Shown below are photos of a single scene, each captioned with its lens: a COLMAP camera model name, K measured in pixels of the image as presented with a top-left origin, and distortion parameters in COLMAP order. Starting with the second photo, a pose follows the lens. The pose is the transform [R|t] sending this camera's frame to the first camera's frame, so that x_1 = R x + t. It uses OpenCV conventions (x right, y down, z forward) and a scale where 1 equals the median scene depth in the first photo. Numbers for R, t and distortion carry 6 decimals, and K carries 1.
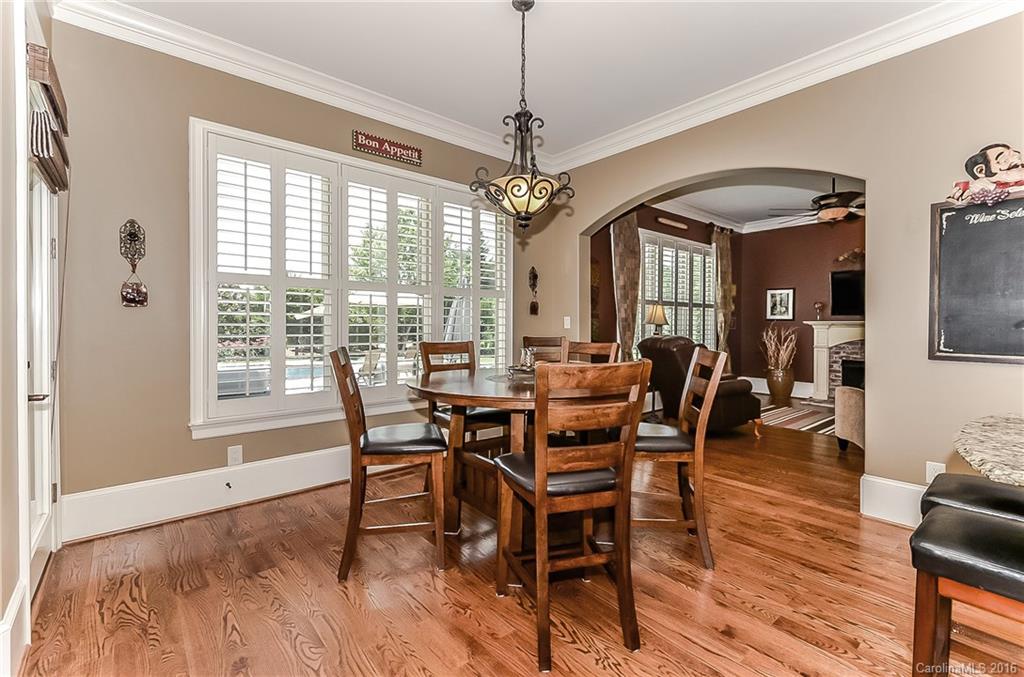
lens RADIAL K [[458.8, 0, 514.8], [0, 458.8, 330.9], [0, 0, 1]] dist [0.000630, -0.000338]
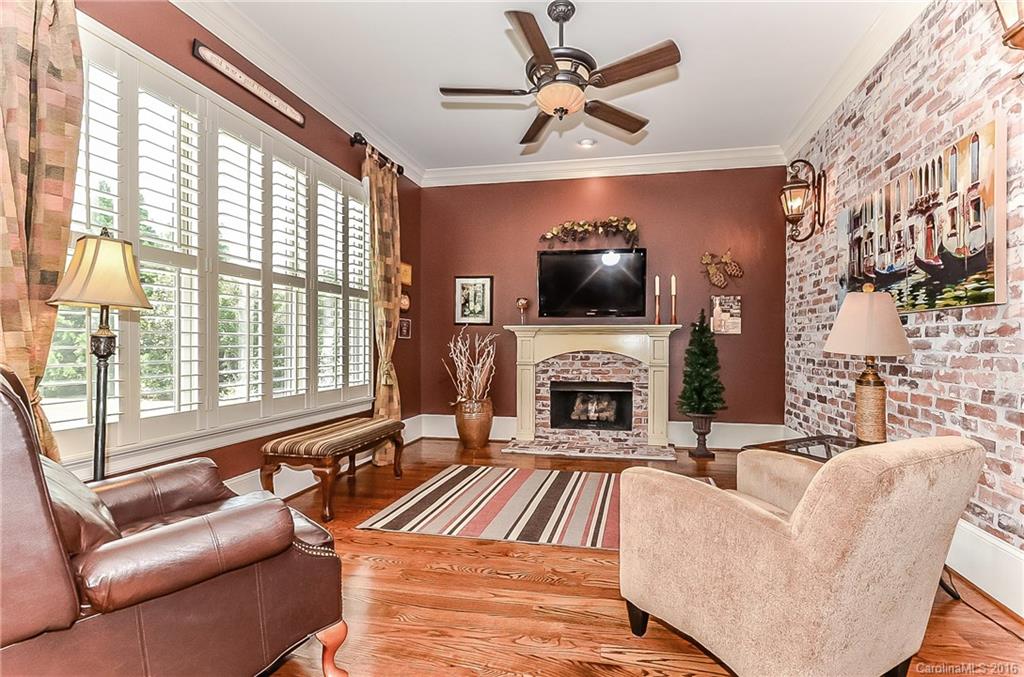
lens RADIAL K [[458.8, 0, 514.8], [0, 458.8, 330.9], [0, 0, 1]] dist [0.000630, -0.000338]
pose [[0.820700, 0.013478, 0.571200, 0.263498], [0.009254, 0.999277, -0.036876, 0.011193], [-0.571284, 0.035551, 0.819982, 0.448594]]
